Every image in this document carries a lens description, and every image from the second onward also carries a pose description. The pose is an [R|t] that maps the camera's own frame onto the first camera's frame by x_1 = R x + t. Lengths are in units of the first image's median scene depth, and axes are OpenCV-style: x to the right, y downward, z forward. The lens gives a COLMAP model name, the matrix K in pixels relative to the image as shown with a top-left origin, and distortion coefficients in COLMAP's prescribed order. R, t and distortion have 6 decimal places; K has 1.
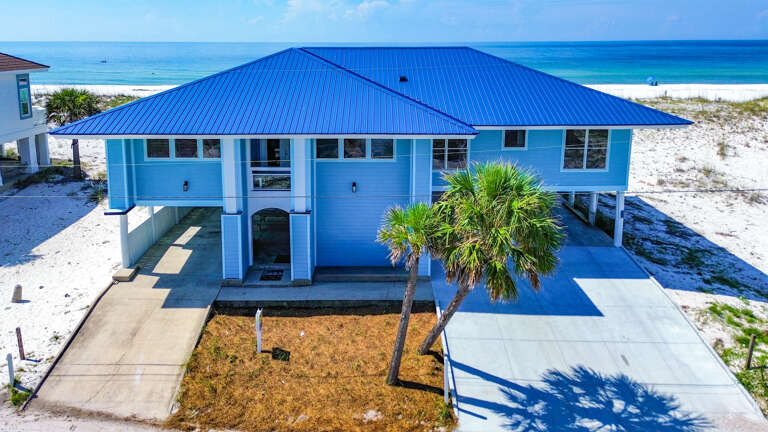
lens RADIAL K [[541.4, 0, 366.3], [0, 541.4, 212.7], [0, 0, 1]] dist [0.081570, -0.087976]
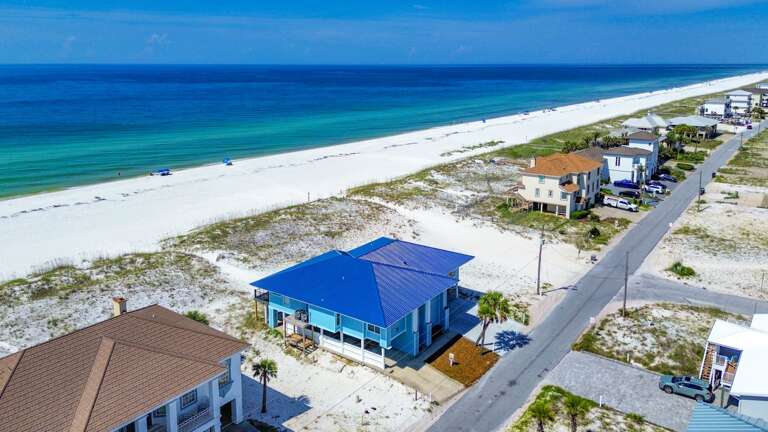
lens RADIAL K [[541.8, 0, 375.9], [0, 541.8, 203.2], [0, 0, 1]] dist [0.075844, -0.063090]
pose [[0.594191, -0.201792, 0.778599, -2.769670], [0.239132, 0.968566, 0.068532, -1.020441], [-0.767954, 0.145467, 0.623768, -0.866782]]
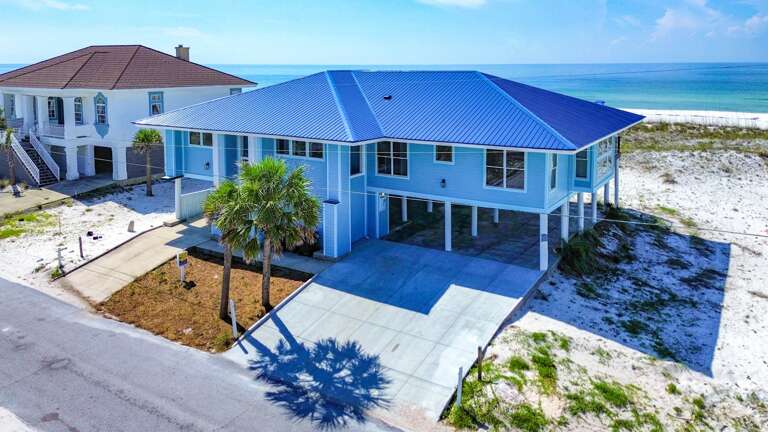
lens RADIAL K [[556.9, 0, 401.5], [0, 556.9, 165.8], [0, 0, 1]] dist [0.033143, -0.002897]
pose [[0.868003, 0.092012, -0.487960, 0.917520], [-0.150272, 0.985278, -0.081521, -0.005510], [0.473275, 0.144087, 0.869051, -0.031203]]
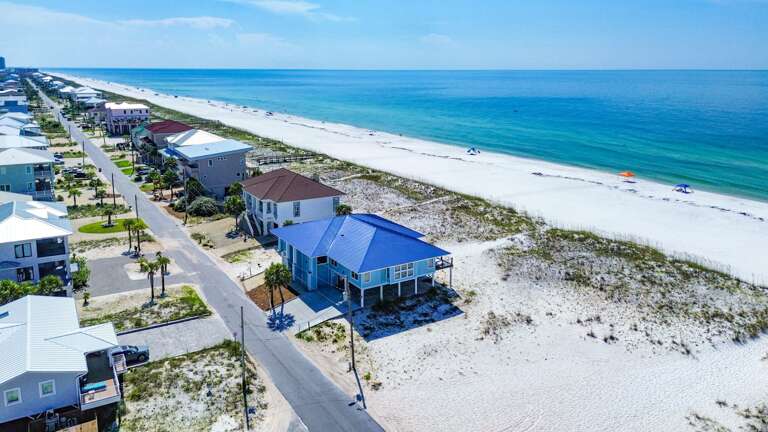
lens RADIAL K [[541.8, 0, 375.9], [0, 541.8, 203.2], [0, 0, 1]] dist [0.075844, -0.063090]
pose [[0.552523, 0.205342, -0.807807, 3.624939], [-0.251448, 0.965088, 0.073338, -0.946624], [0.794665, 0.162600, 0.584867, -1.026064]]
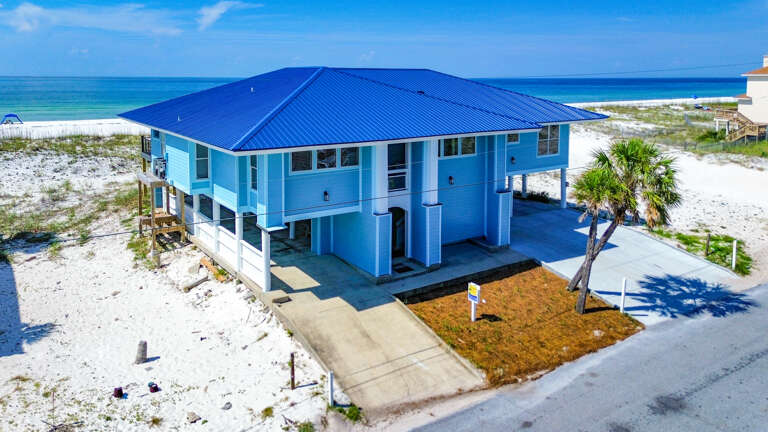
lens RADIAL K [[541.8, 0, 375.9], [0, 541.8, 203.2], [0, 0, 1]] dist [0.075844, -0.063090]
pose [[0.824973, -0.123950, 0.551412, -0.915519], [0.157194, 0.987479, -0.013208, -0.007910], [-0.542871, 0.097575, 0.834128, 0.120835]]
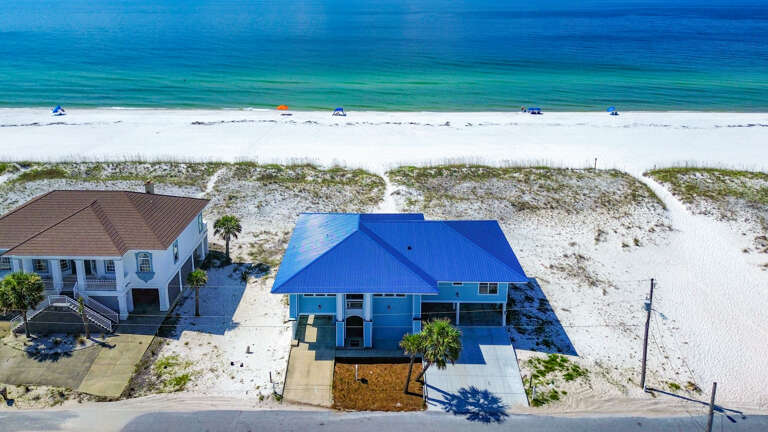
lens RADIAL K [[541.8, 0, 375.9], [0, 541.8, 203.2], [0, 0, 1]] dist [0.075844, -0.063090]
pose [[0.999977, 0.001093, 0.006737, -0.111912], [-0.001487, 0.998270, 0.058785, -0.739729], [-0.006661, -0.058793, 0.998248, -1.568551]]
